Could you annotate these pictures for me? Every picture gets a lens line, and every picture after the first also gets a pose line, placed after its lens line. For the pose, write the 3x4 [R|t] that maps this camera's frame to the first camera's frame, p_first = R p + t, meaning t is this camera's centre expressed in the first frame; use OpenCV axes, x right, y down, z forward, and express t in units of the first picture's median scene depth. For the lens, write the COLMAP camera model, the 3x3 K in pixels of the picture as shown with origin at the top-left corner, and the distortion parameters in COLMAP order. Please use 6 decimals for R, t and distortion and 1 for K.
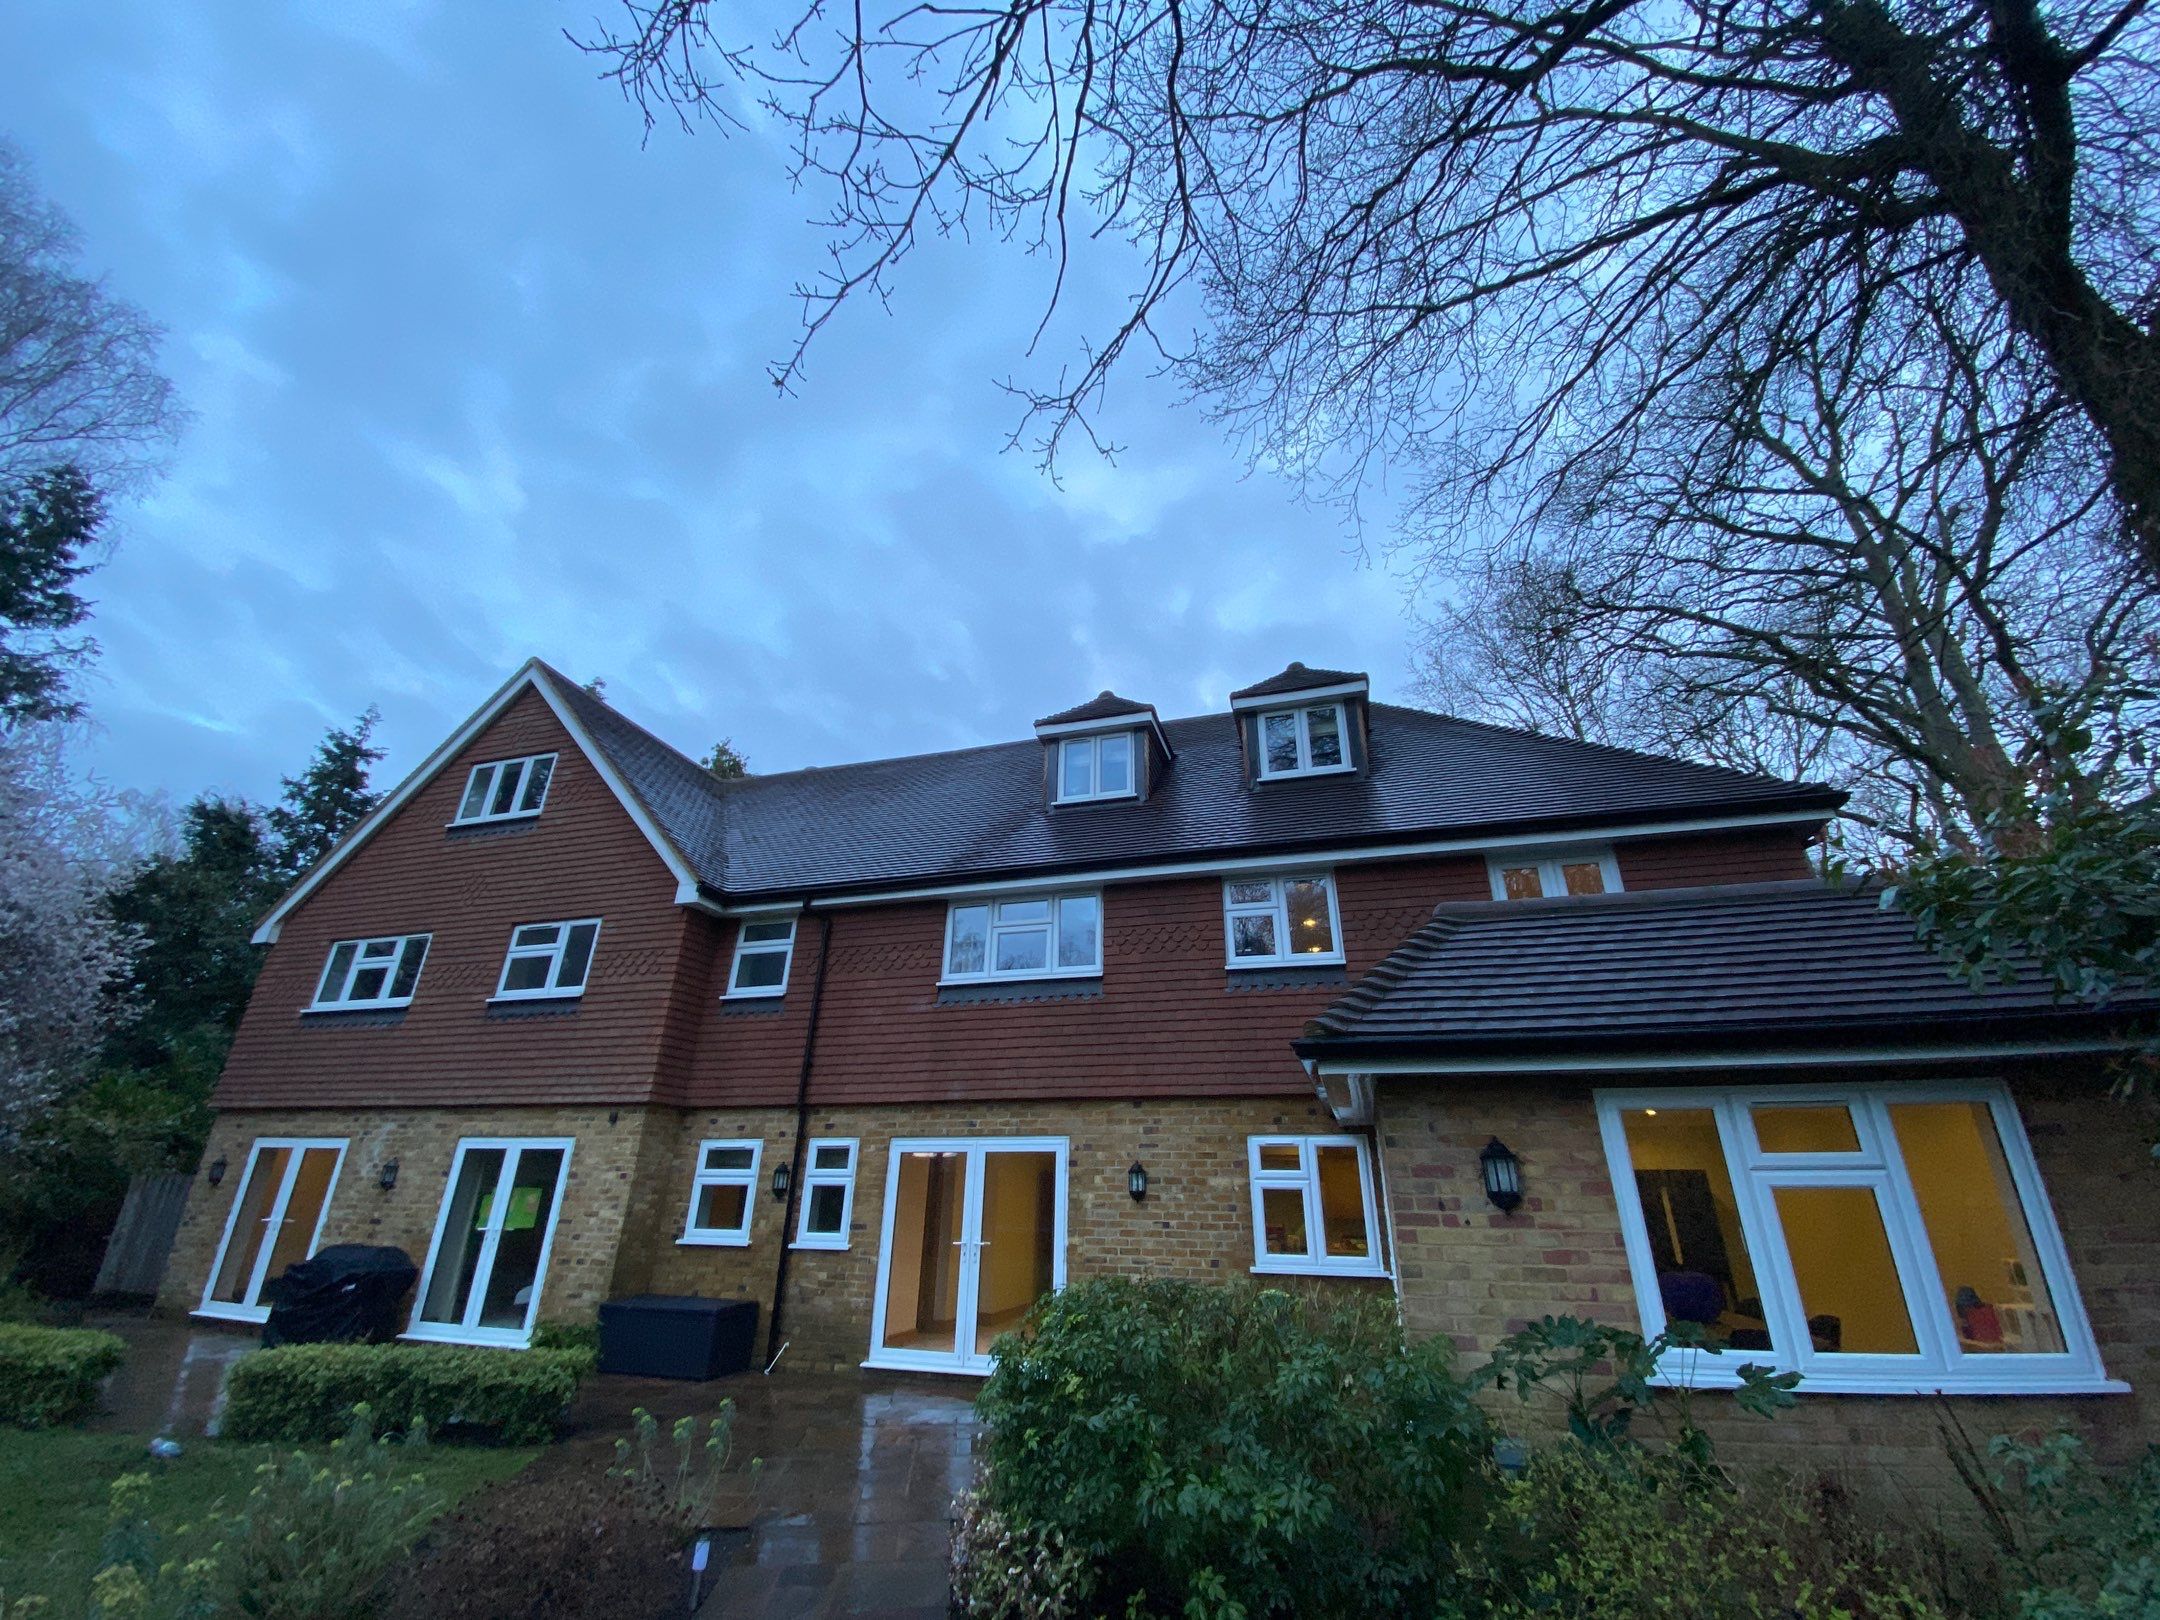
lens RADIAL K [[865.4, 0, 1089.4], [0, 865.4, 802.9], [0, 0, 1]] dist [0.011904, -0.015330]
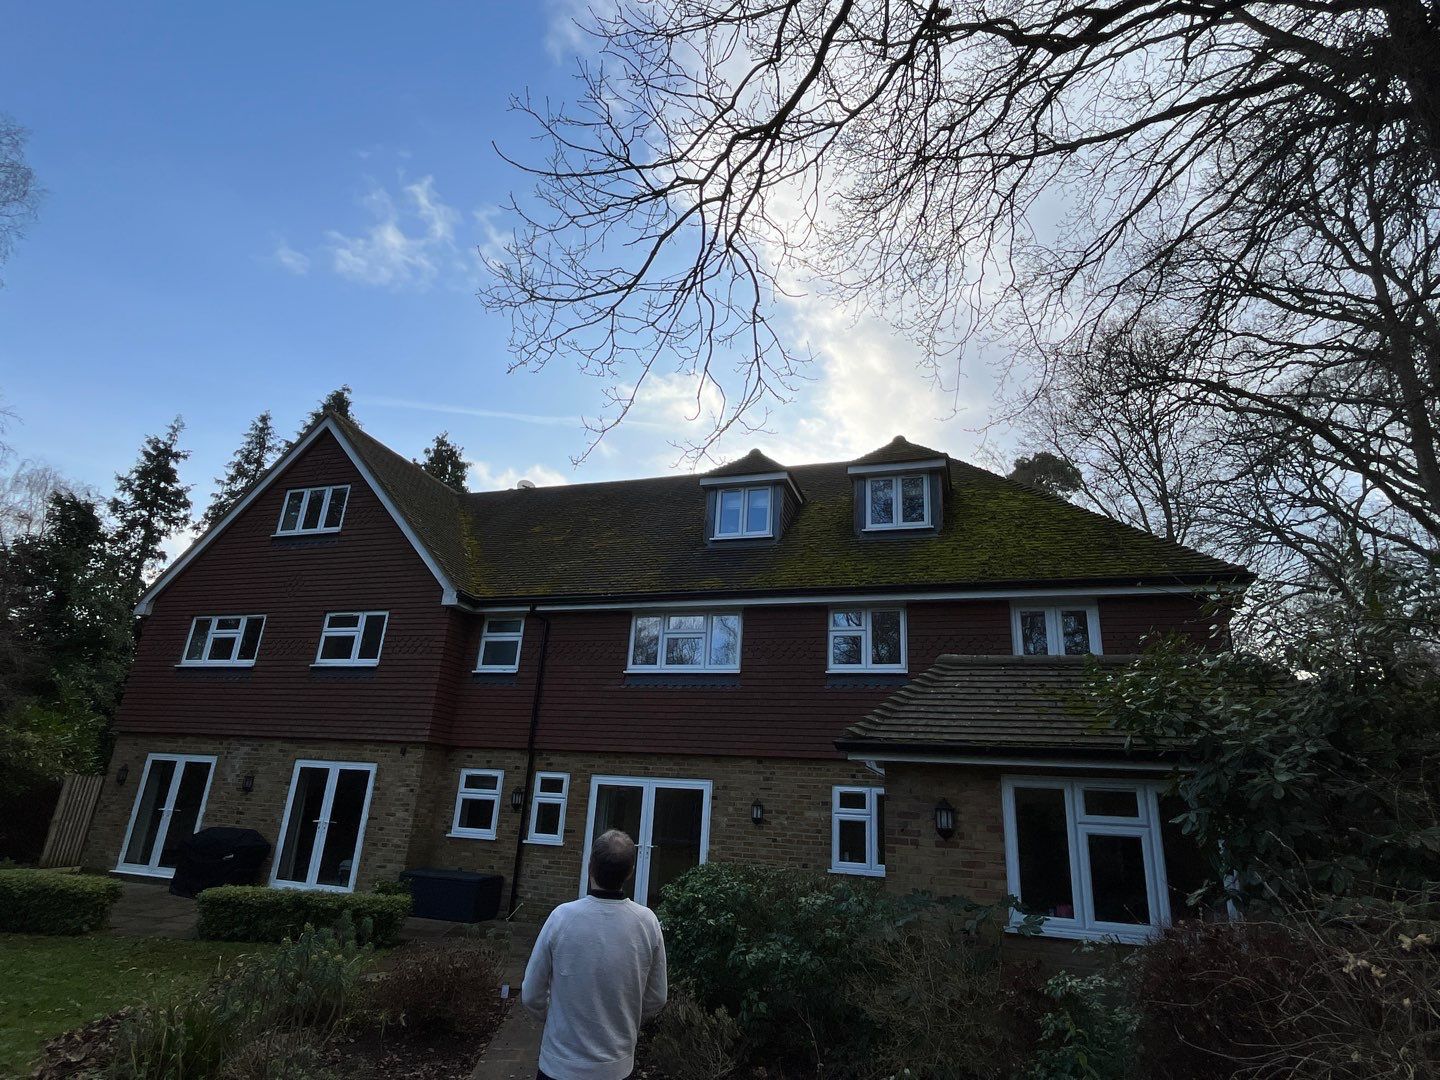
lens RADIAL K [[790.1, 0, 720.0], [0, 790.1, 540.0], [0, 0, 1]] dist [-0.001977, 0.000856]
pose [[0.998540, 0.034902, -0.041221, 0.027598], [-0.031207, 0.995709, 0.087114, -0.126098], [0.044085, -0.085701, 0.995345, -0.274596]]
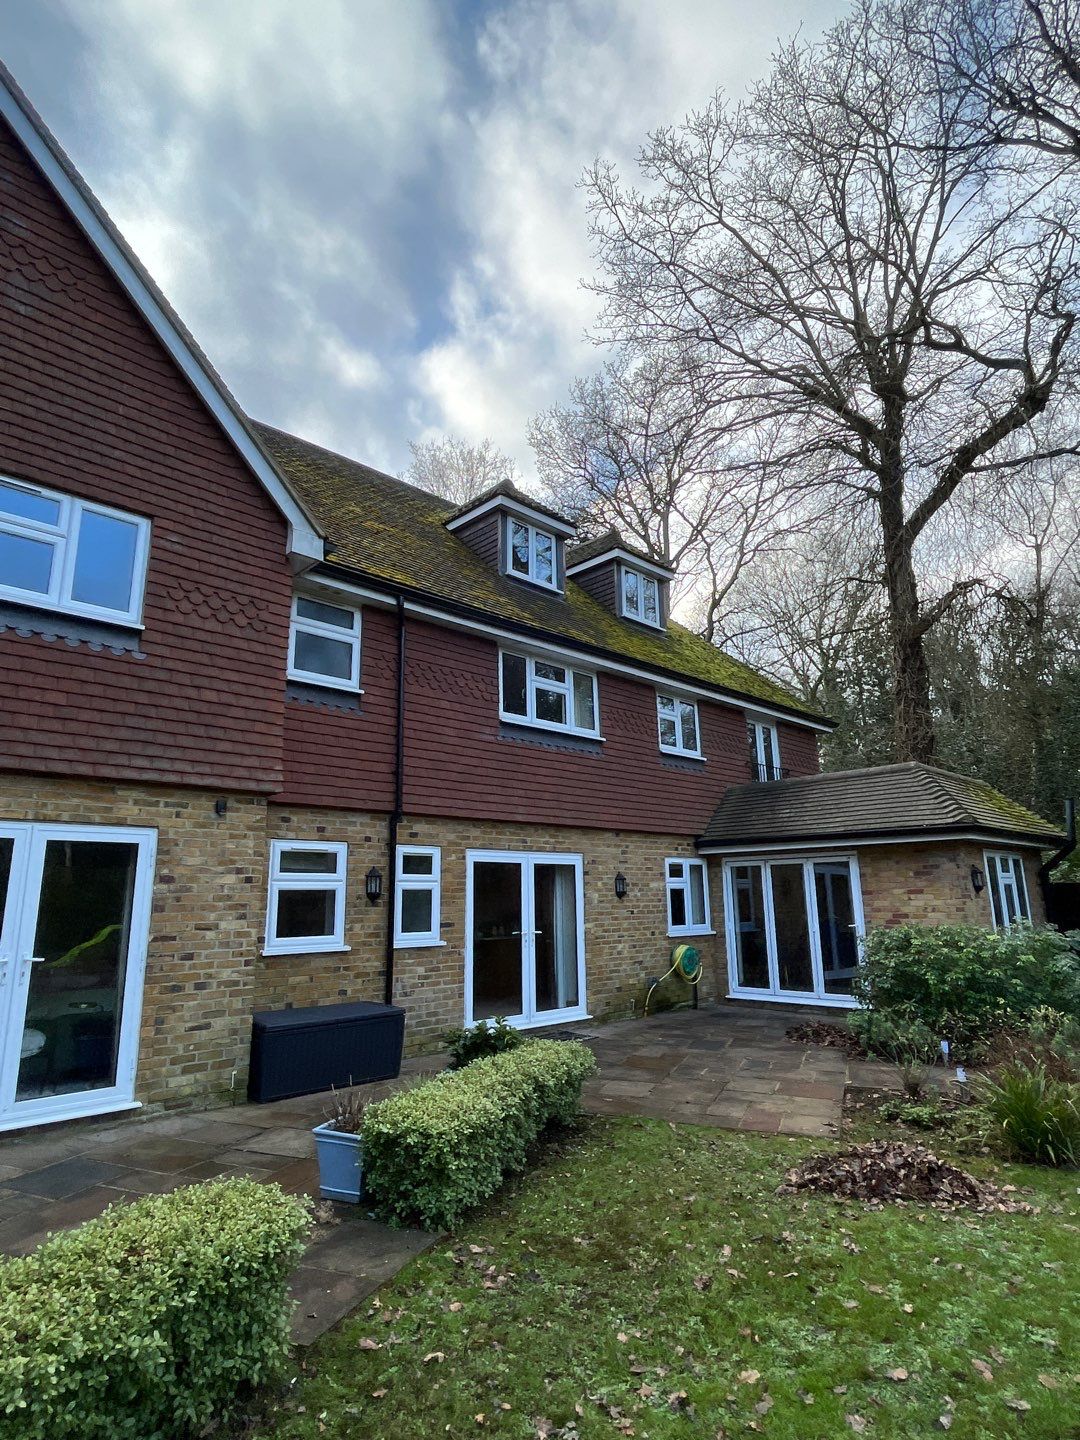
lens RADIAL K [[790.1, 0, 540.0], [0, 790.1, 720.0], [0, 0, 1]] dist [-0.001977, 0.000856]
pose [[0.488396, 0.177673, 0.854343, -1.027915], [-0.340973, 0.940073, -0.000581, 0.198809], [-0.803248, -0.291024, 0.519710, 0.445969]]
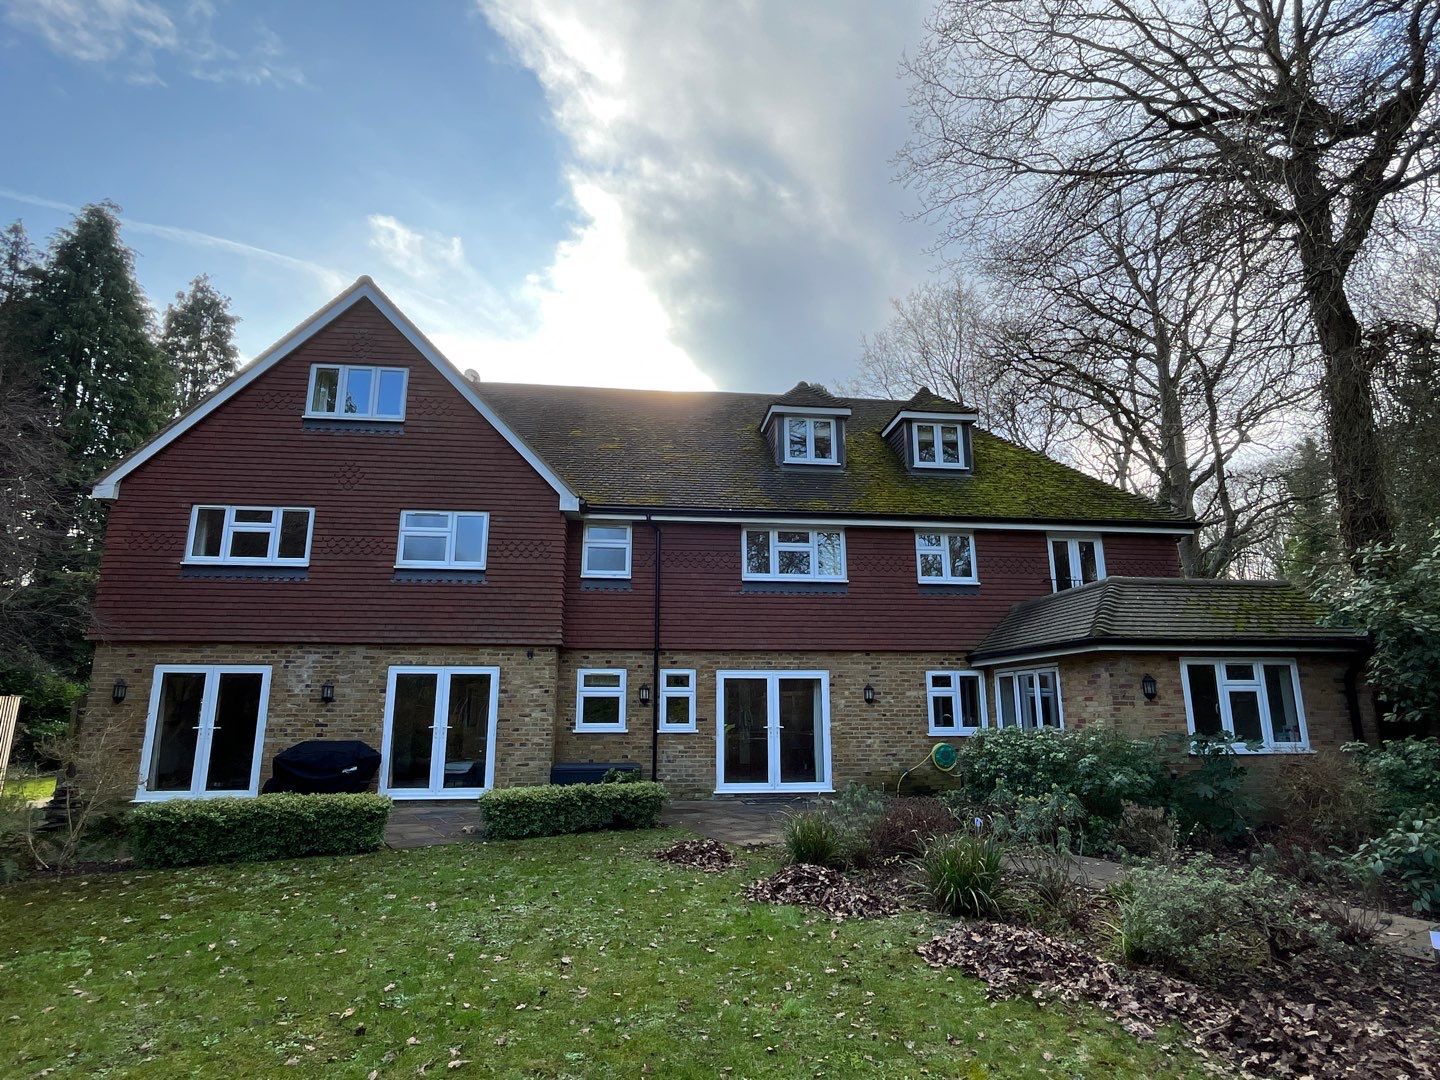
lens RADIAL K [[790.1, 0, 720.0], [0, 790.1, 540.0], [0, 0, 1]] dist [-0.001977, 0.000856]
pose [[0.919555, 0.073155, 0.386092, -0.793180], [-0.151535, 0.972541, 0.176638, -0.111171], [-0.362568, -0.220935, 0.905390, -0.286804]]
